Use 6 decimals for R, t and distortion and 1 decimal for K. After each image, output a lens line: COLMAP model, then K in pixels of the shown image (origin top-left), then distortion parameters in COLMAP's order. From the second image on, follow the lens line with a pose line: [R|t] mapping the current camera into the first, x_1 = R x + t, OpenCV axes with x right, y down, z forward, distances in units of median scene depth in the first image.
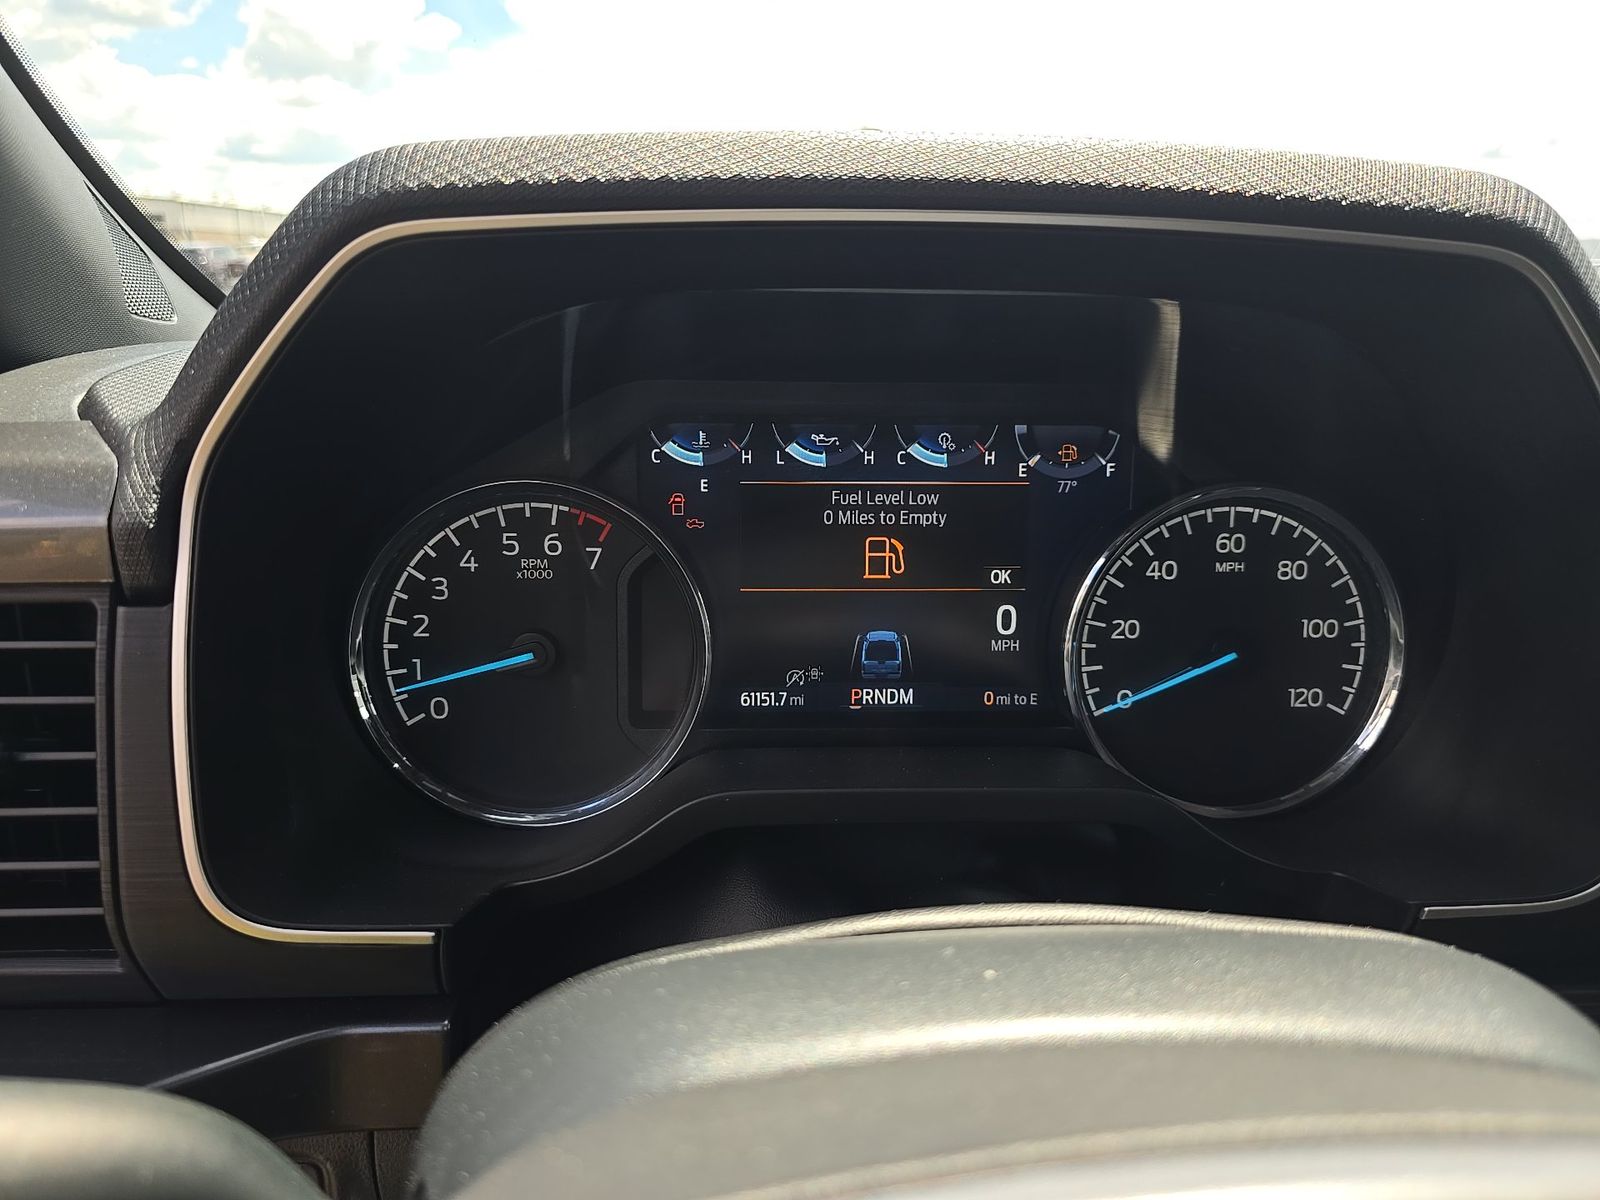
lens RADIAL K [[975.3, 0, 800.0], [0, 975.3, 600.0], [0, 0, 1]] dist [0.000152, -0.001039]
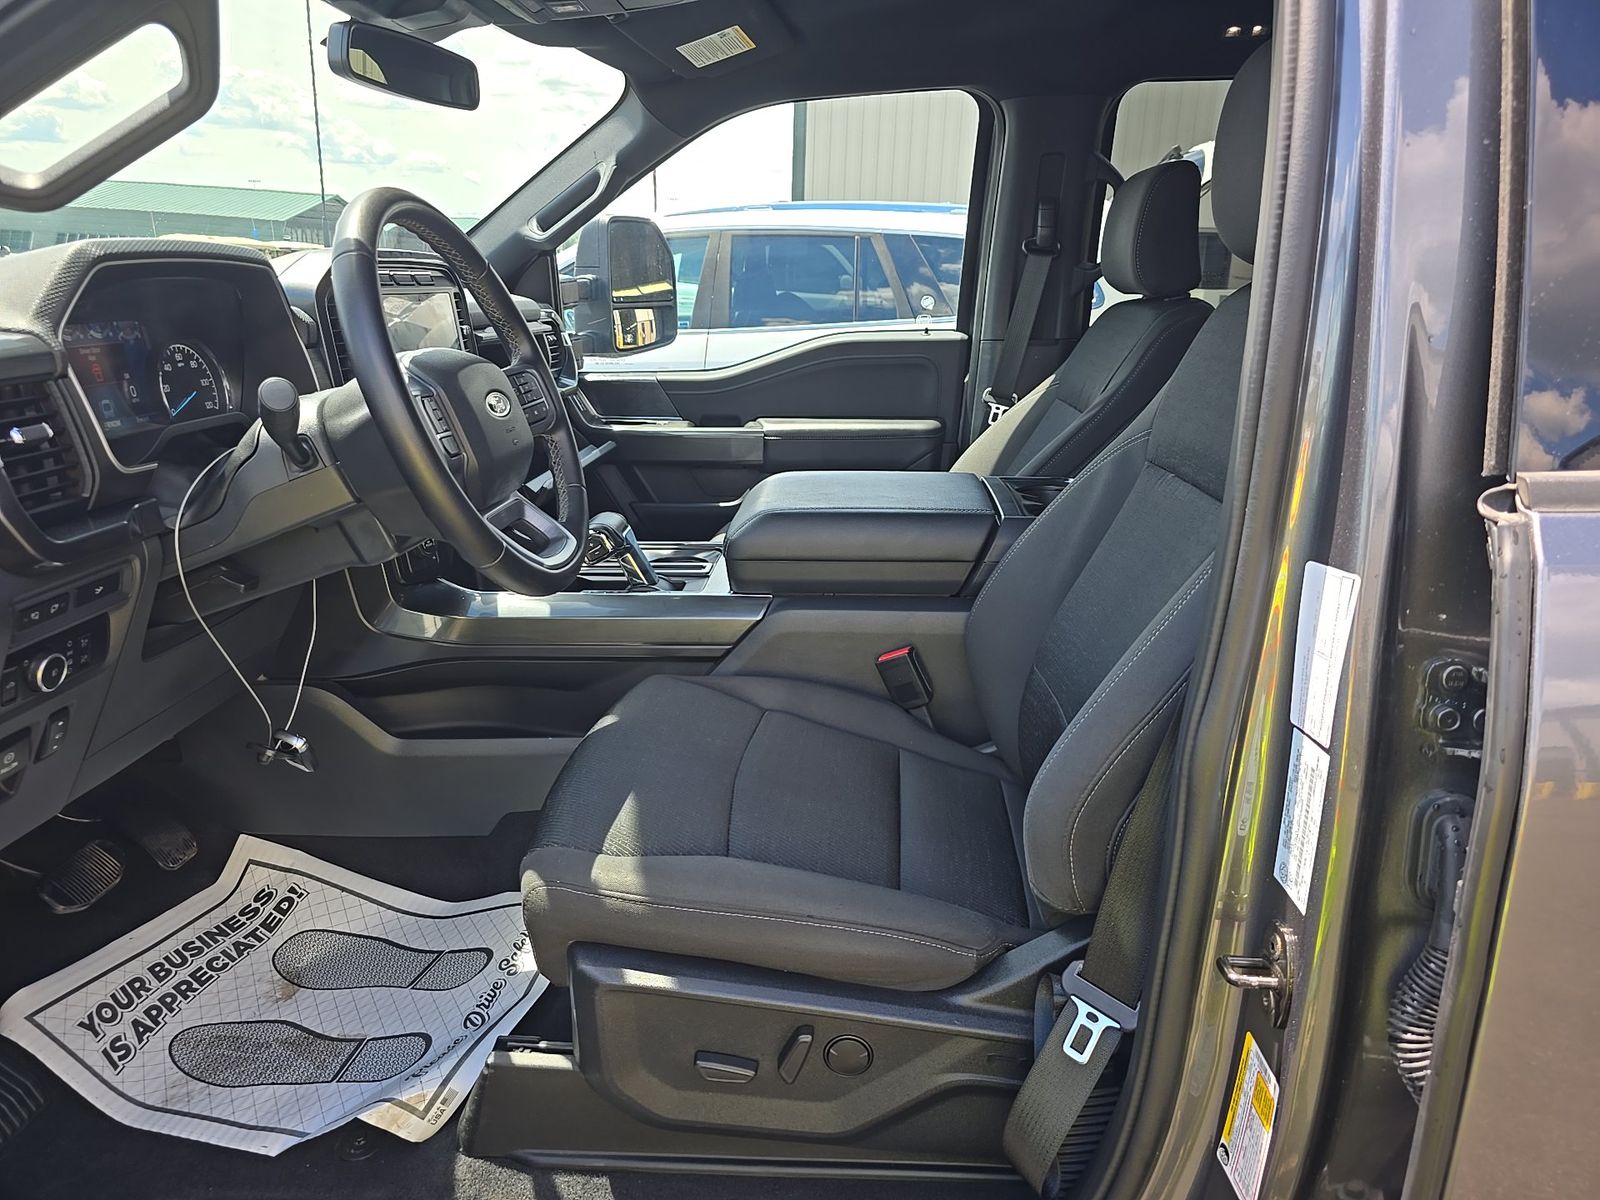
lens RADIAL K [[1110.3, 0, 800.0], [0, 1110.3, 600.0], [0, 0, 1]] dist [0.009489, 0.001886]
pose [[0.074099, -0.283968, 0.955966, -2.970276], [0.266662, 0.929337, 0.255389, 0.277384], [-0.960937, 0.235995, 0.144587, -1.199254]]
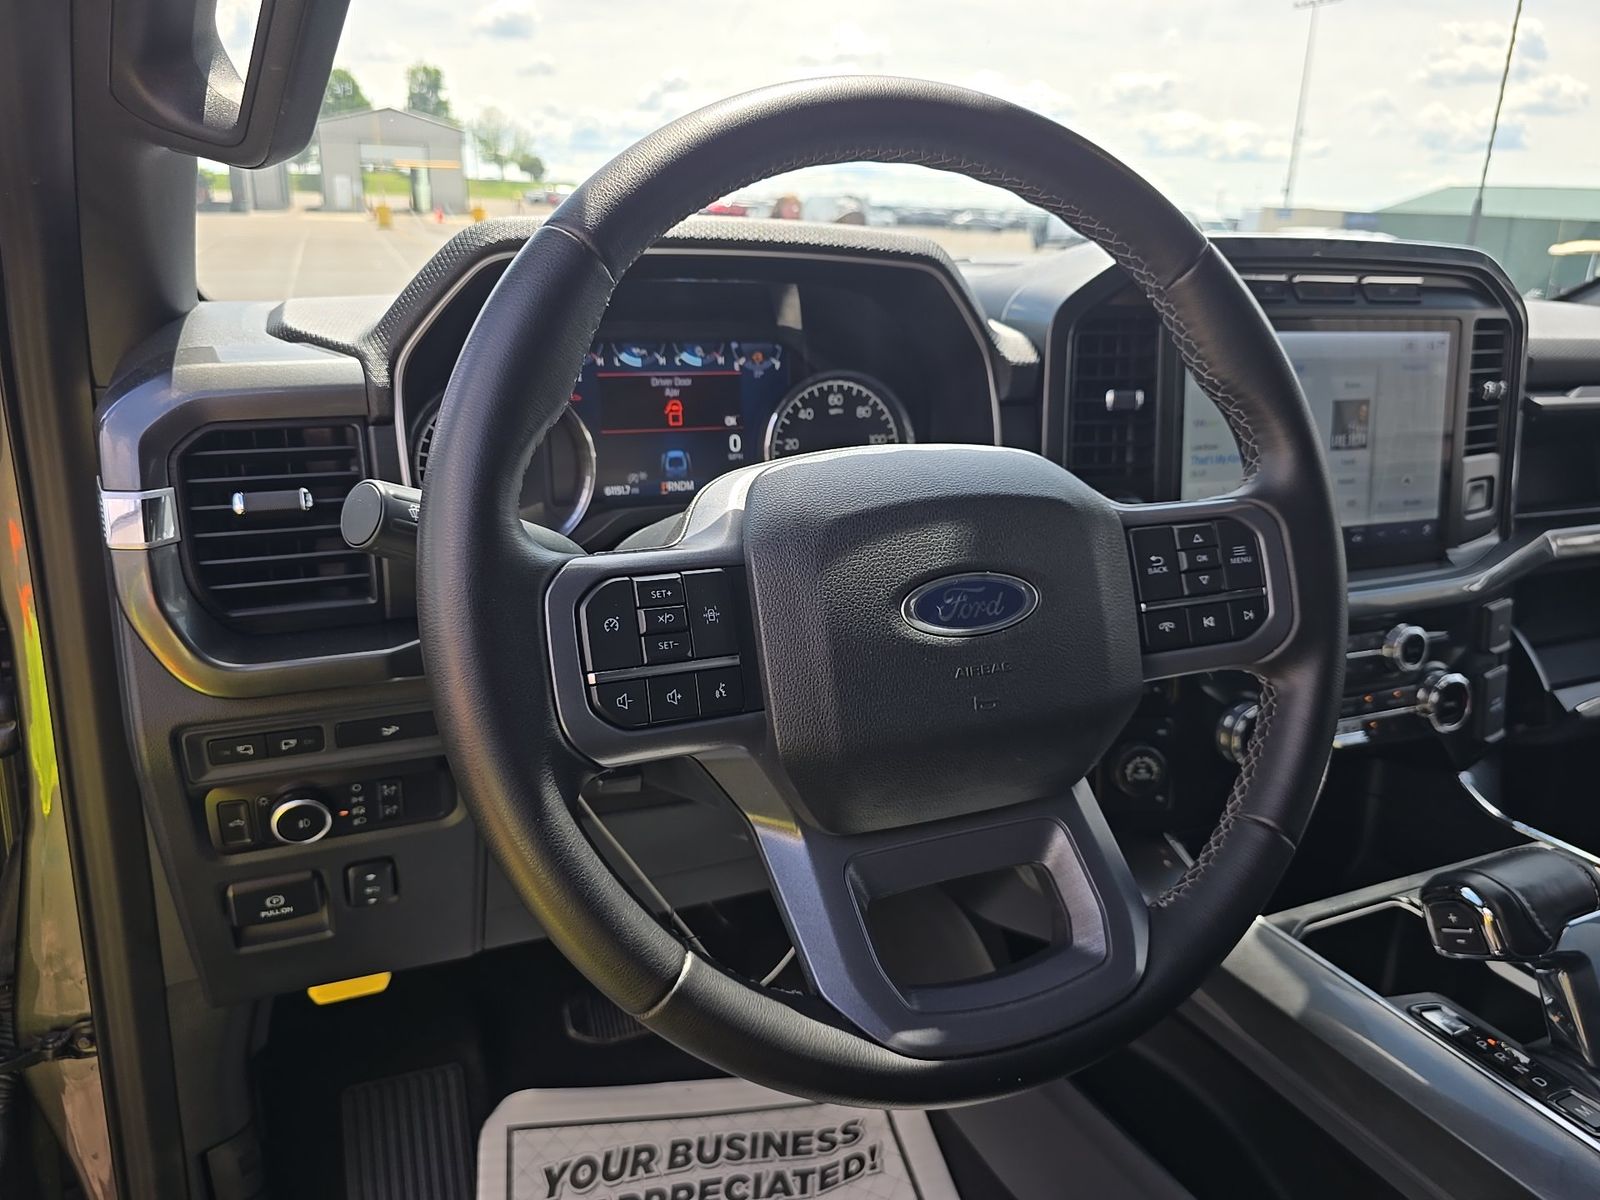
lens RADIAL K [[1110.3, 0, 800.0], [0, 1110.3, 600.0], [0, 0, 1]] dist [0.009489, 0.001886]
pose [[0.922169, -0.097252, 0.374361, -0.548712], [0.088314, 0.995248, 0.041002, 0.260523], [-0.376570, -0.004750, 0.926376, -1.150484]]
